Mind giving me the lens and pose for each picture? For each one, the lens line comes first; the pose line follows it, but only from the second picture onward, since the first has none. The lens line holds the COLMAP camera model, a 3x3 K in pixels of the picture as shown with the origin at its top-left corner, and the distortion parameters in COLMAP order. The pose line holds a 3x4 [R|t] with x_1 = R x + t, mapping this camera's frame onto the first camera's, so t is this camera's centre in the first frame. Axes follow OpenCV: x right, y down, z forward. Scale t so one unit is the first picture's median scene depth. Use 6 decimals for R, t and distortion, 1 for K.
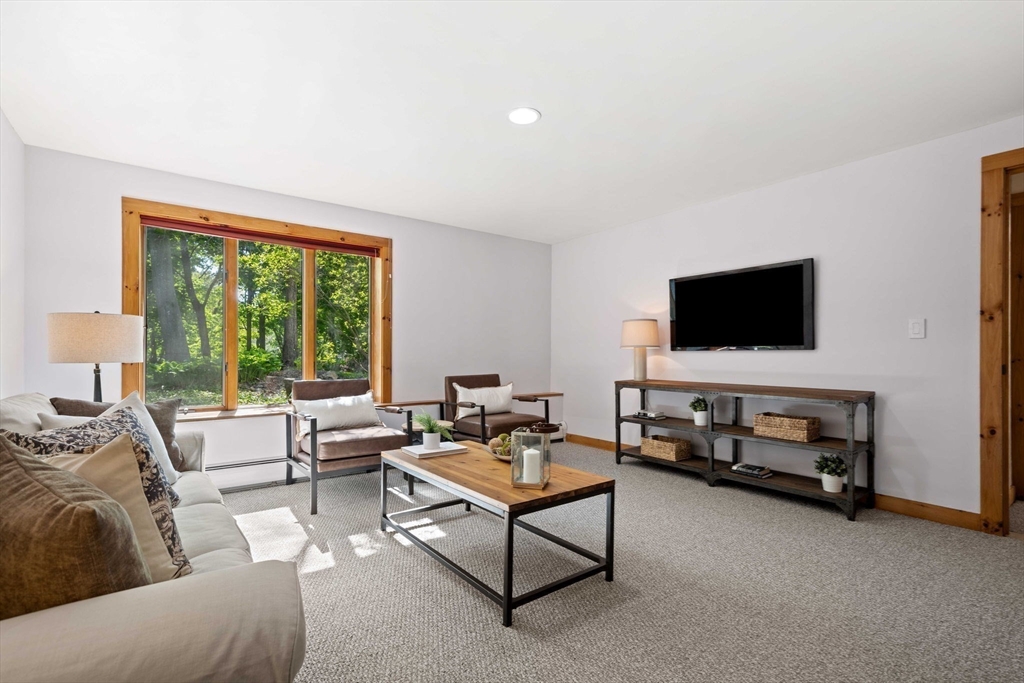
lens RADIAL K [[473.7, 0, 509.8], [0, 473.7, 347.1], [0, 0, 1]] dist [0.001214, -0.000107]
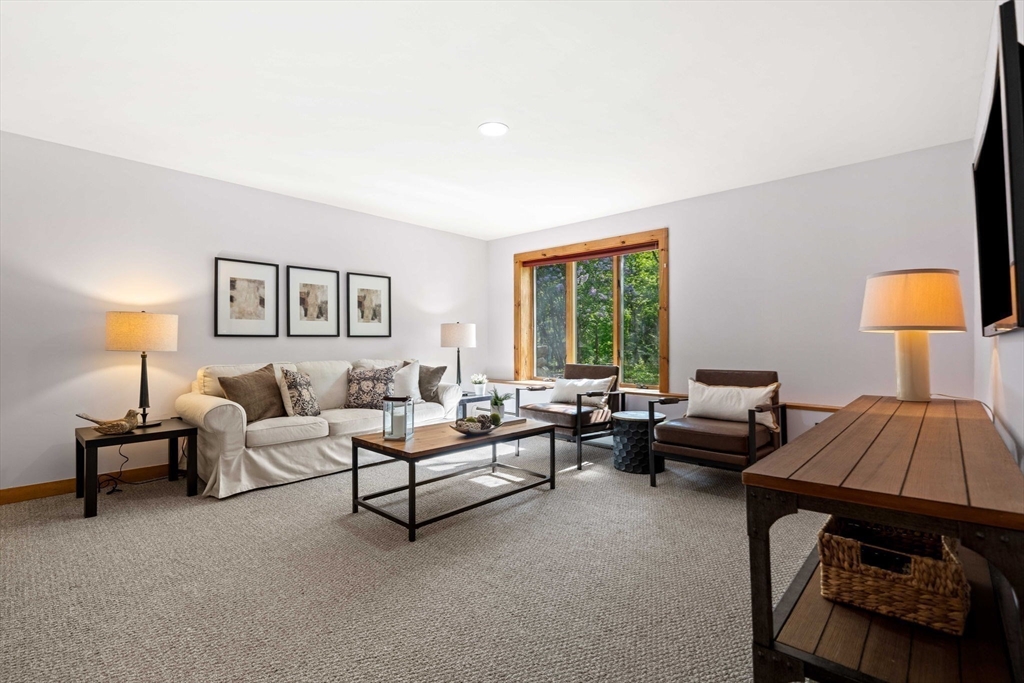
lens RADIAL K [[473.7, 0, 510.1], [0, 473.7, 339.6], [0, 0, 1]] dist [0.001214, -0.000107]
pose [[0.169906, -0.010168, -0.985408, 0.798739], [0.010753, 0.999906, -0.008463, 0.012319], [0.985402, -0.009158, 0.169999, 0.603342]]
